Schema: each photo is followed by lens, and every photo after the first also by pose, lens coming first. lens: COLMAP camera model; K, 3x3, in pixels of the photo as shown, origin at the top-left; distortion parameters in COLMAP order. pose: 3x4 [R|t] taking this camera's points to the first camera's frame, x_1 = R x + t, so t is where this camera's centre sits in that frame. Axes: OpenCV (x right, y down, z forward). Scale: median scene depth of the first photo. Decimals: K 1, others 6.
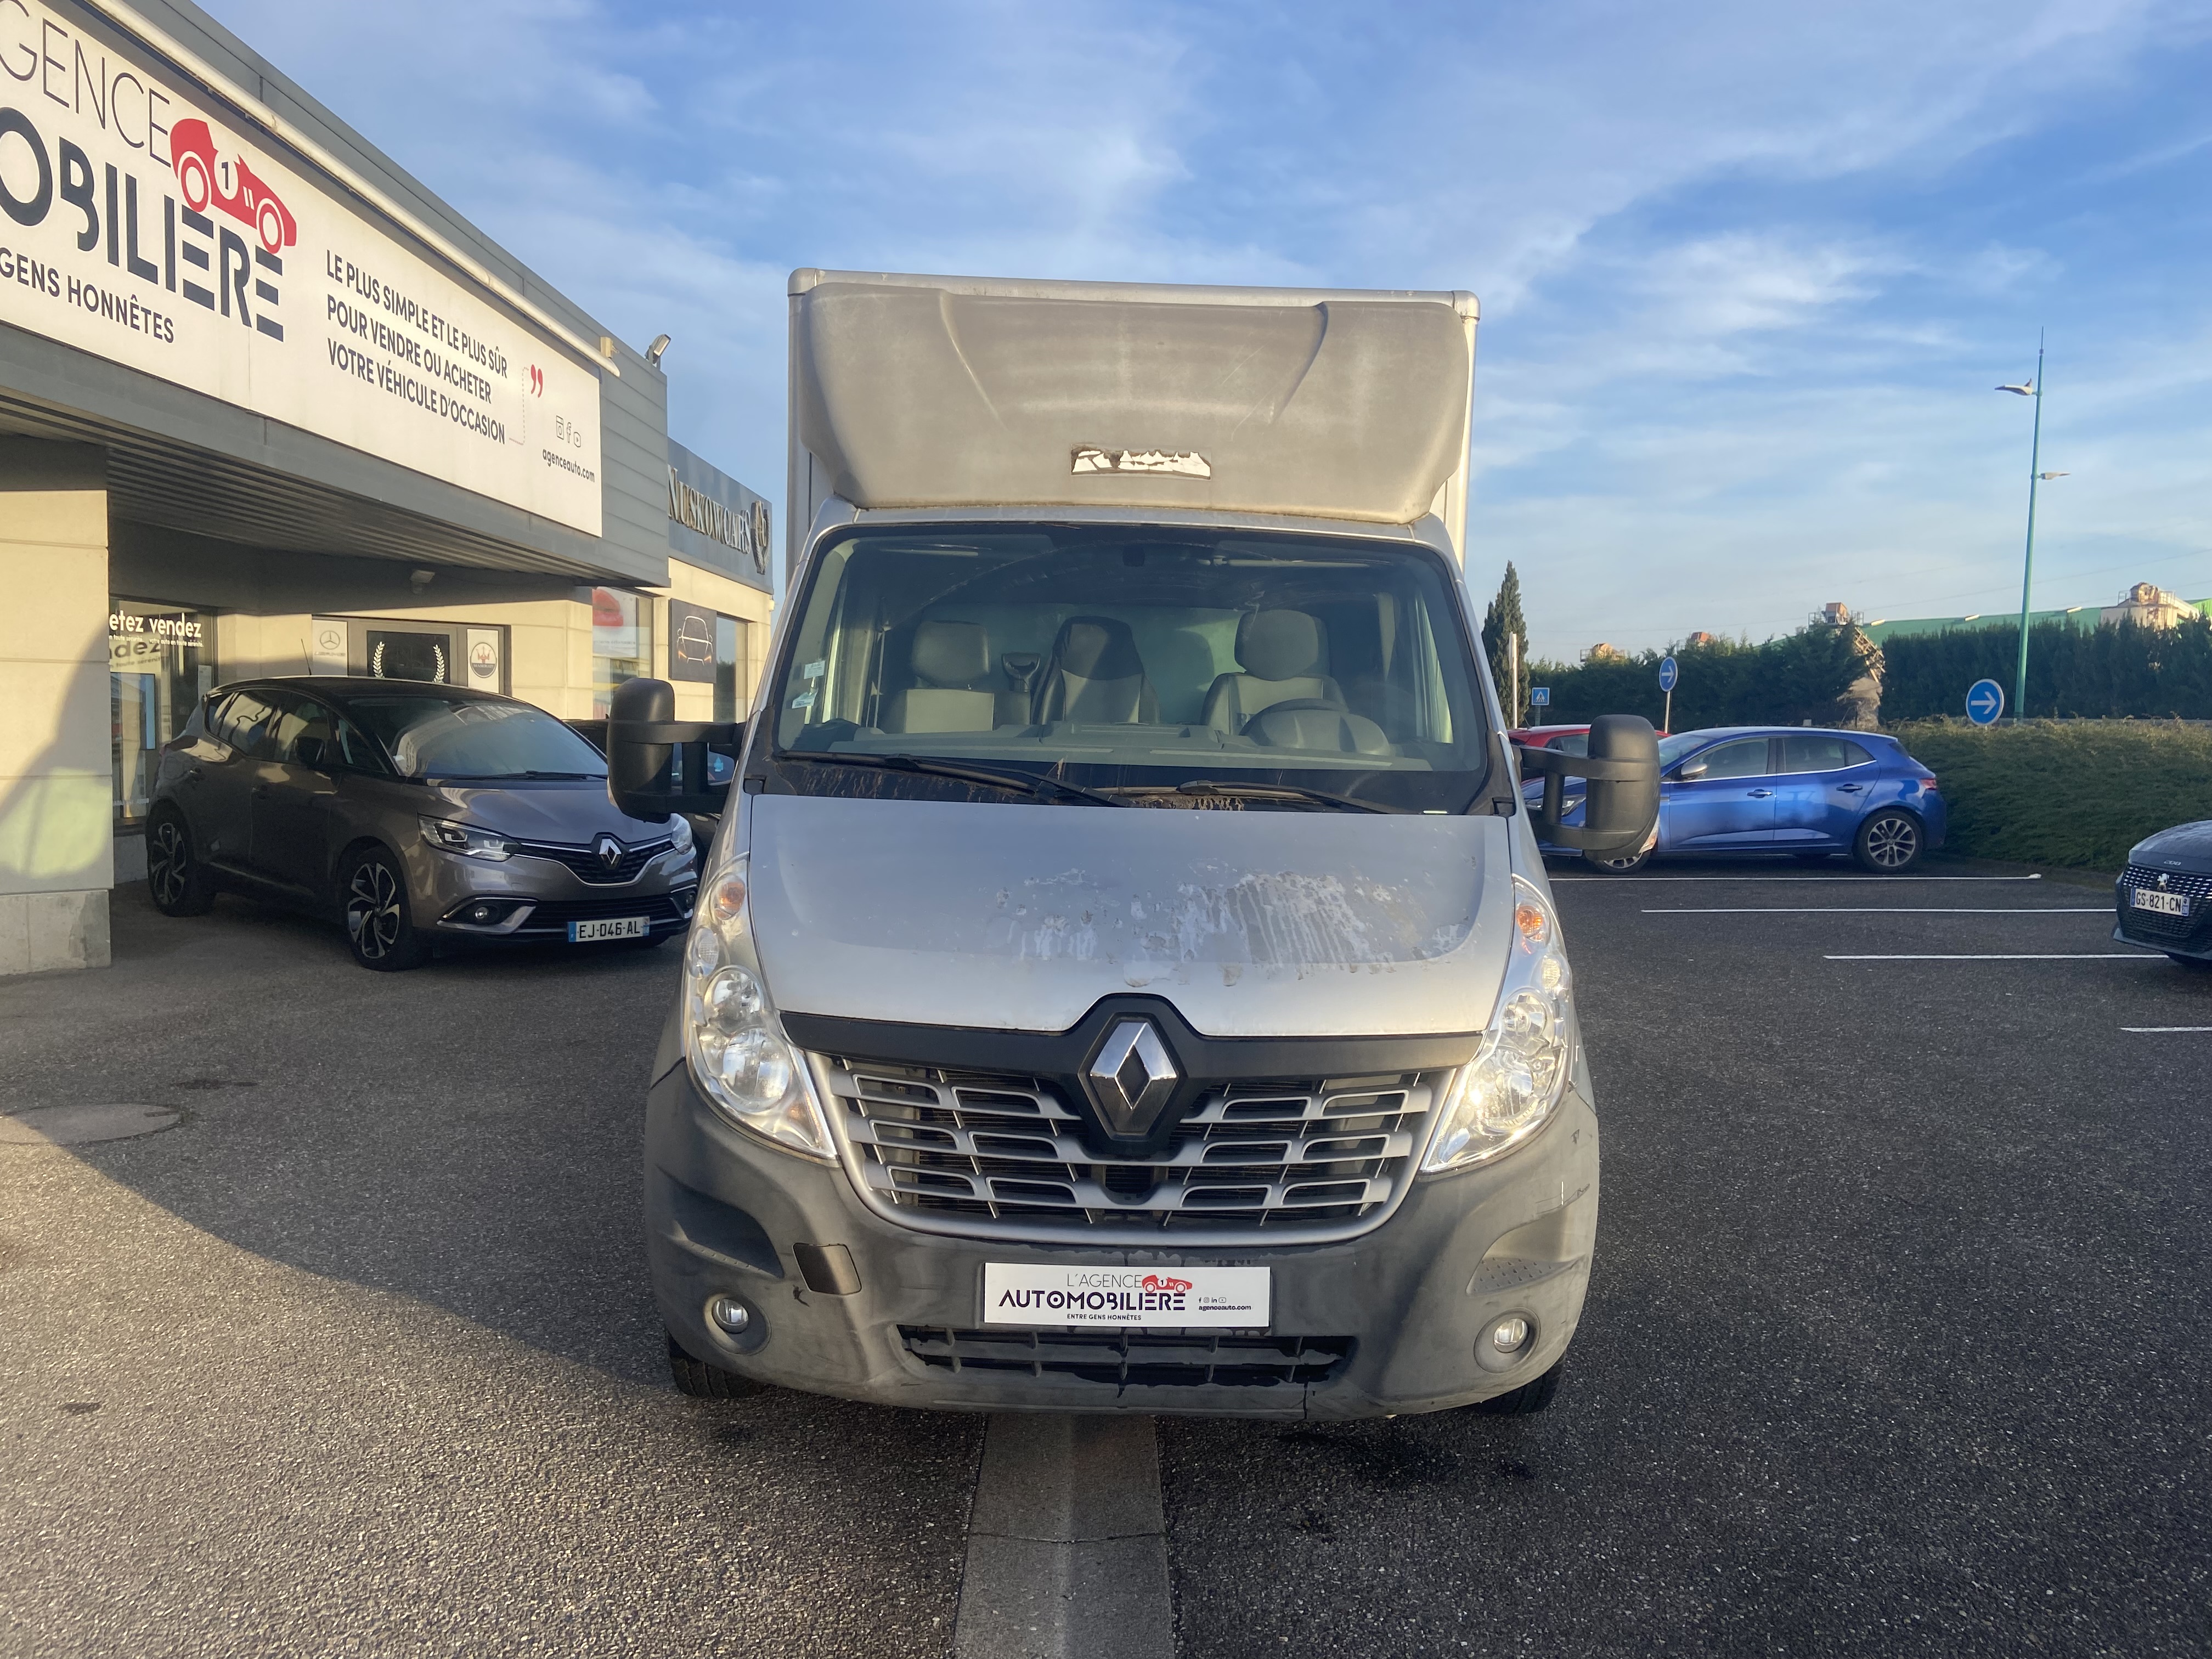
lens RADIAL K [[1655.5, 0, 1116.4], [0, 1655.5, 824.9], [0, 0, 1]] dist [0.103588, -0.111538]
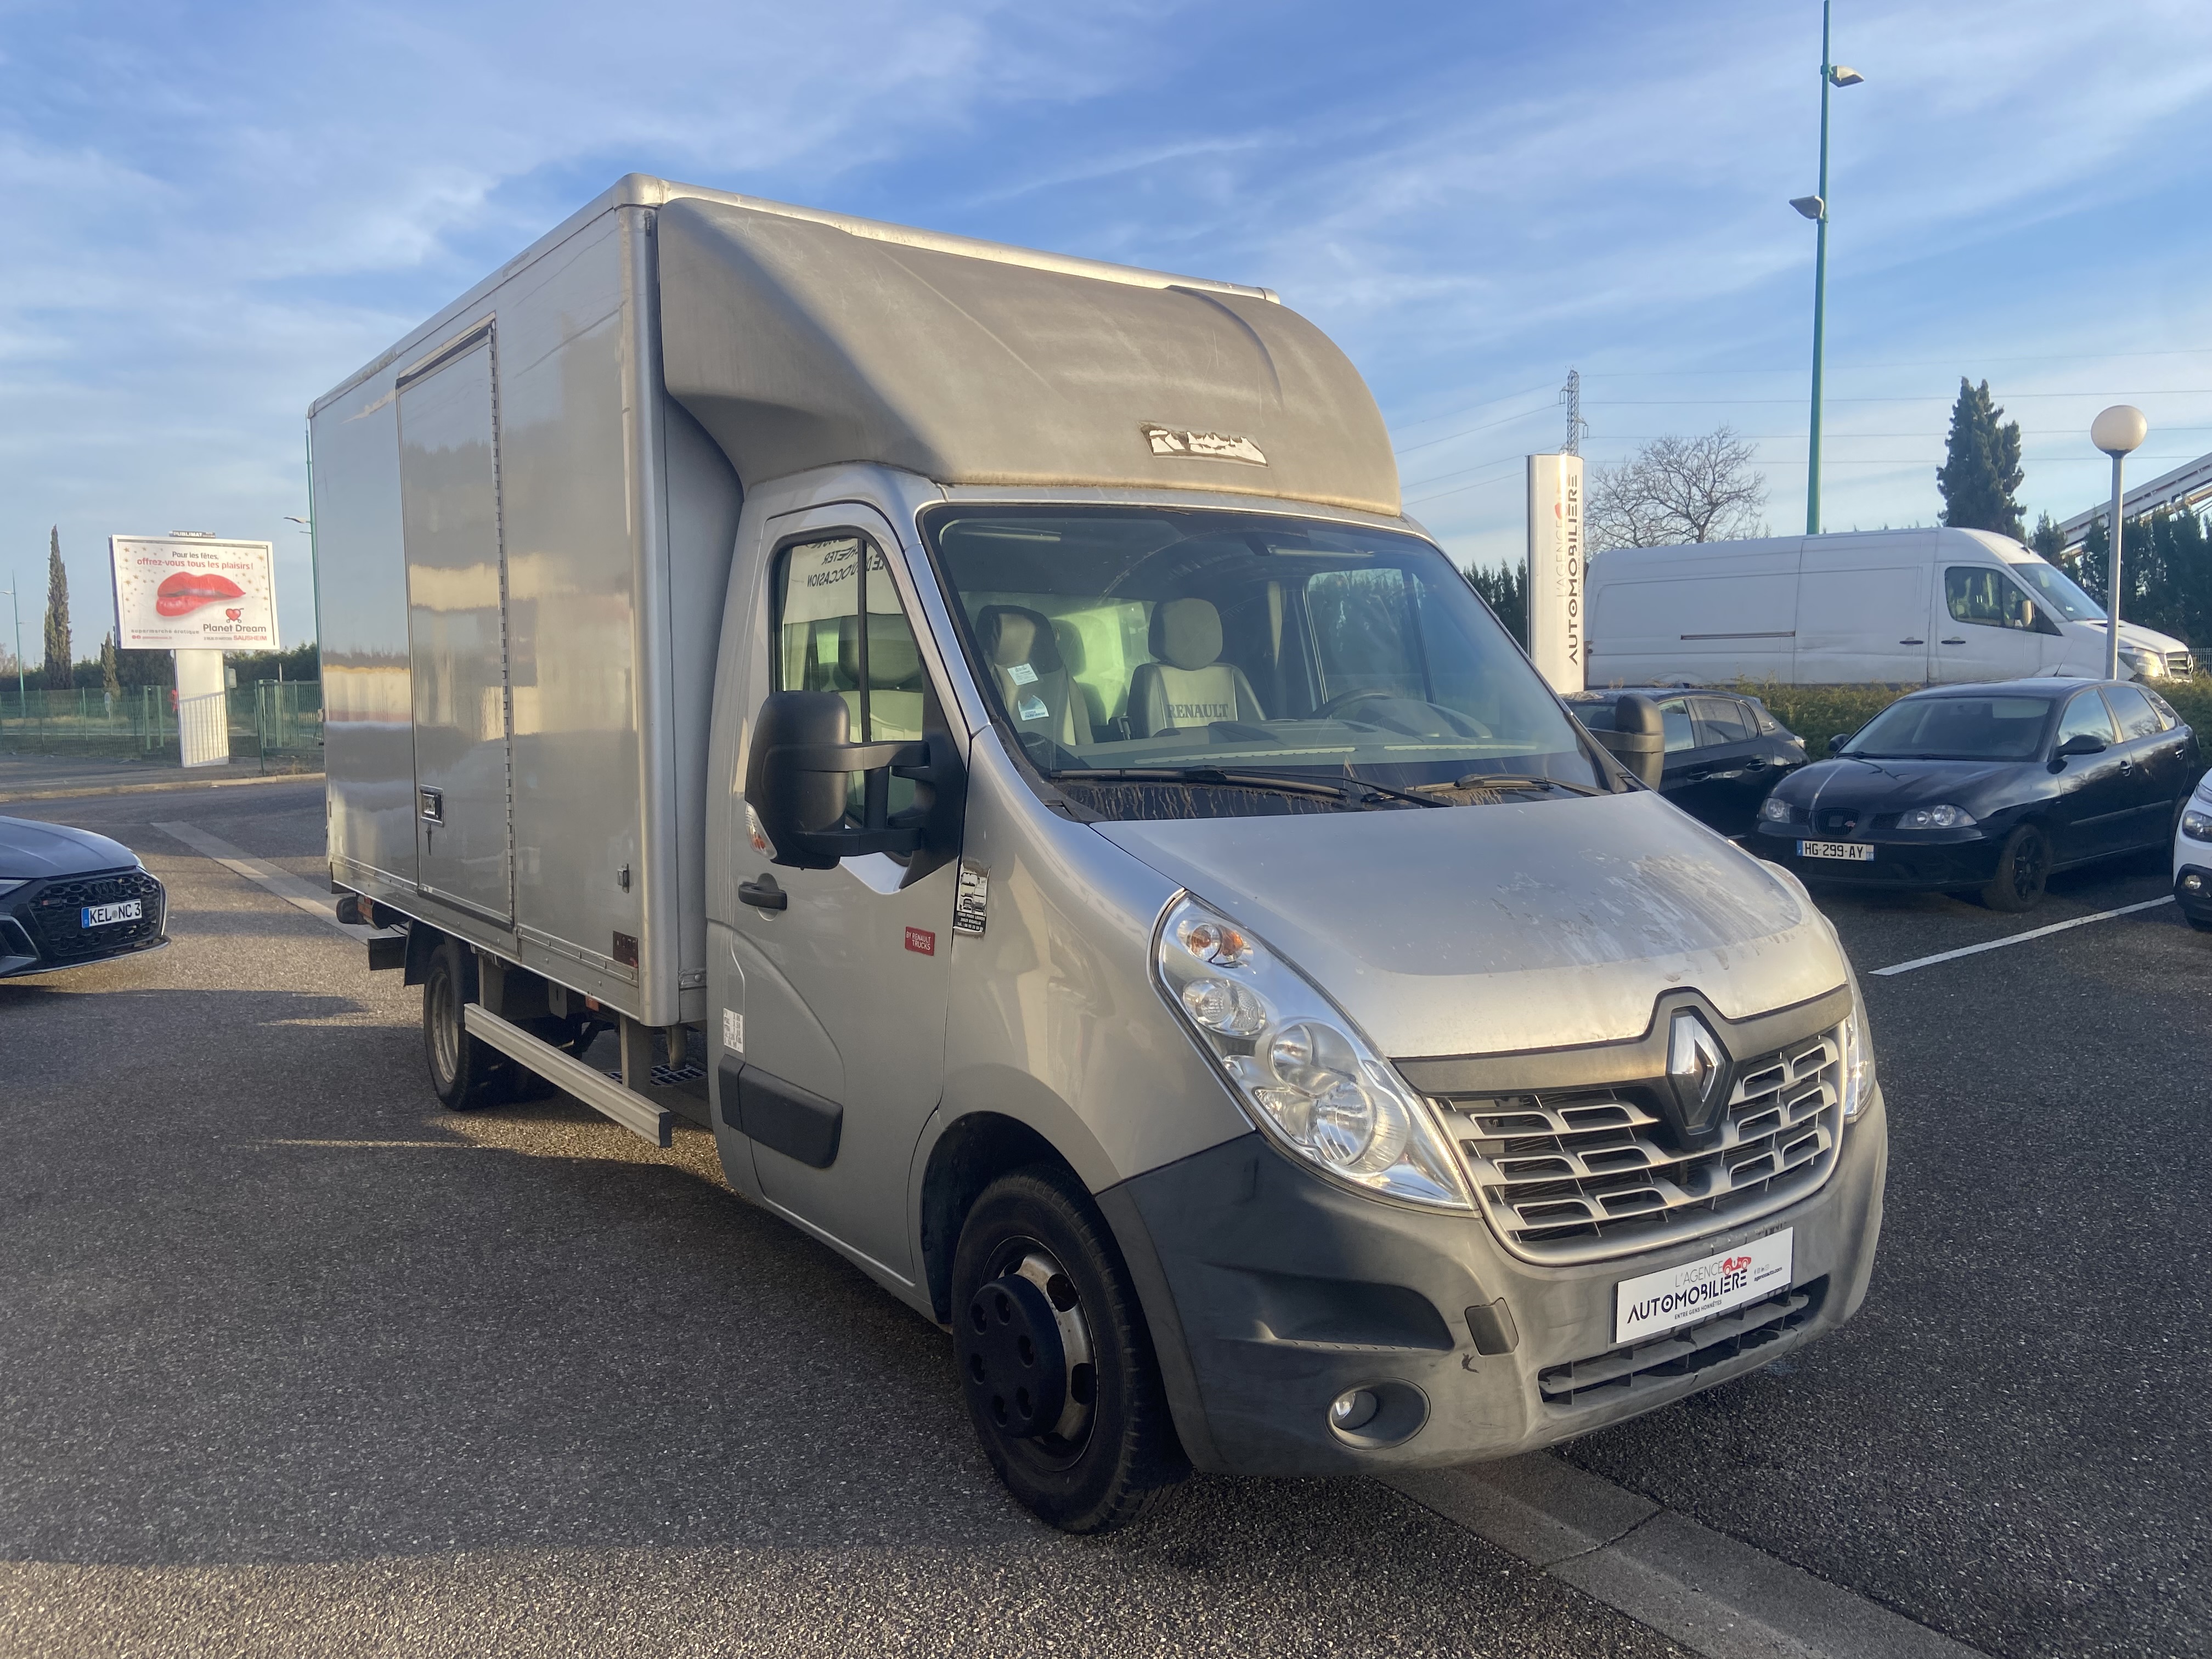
lens RADIAL K [[1671.7, 0, 1106.0], [0, 1671.7, 829.5], [0, 0, 1]] dist [0.085665, -0.099383]
pose [[0.825414, -0.078216, 0.559083, -0.840712], [0.068973, 0.996908, 0.037638, -0.056885], [-0.560299, 0.007495, 0.828257, 0.345135]]
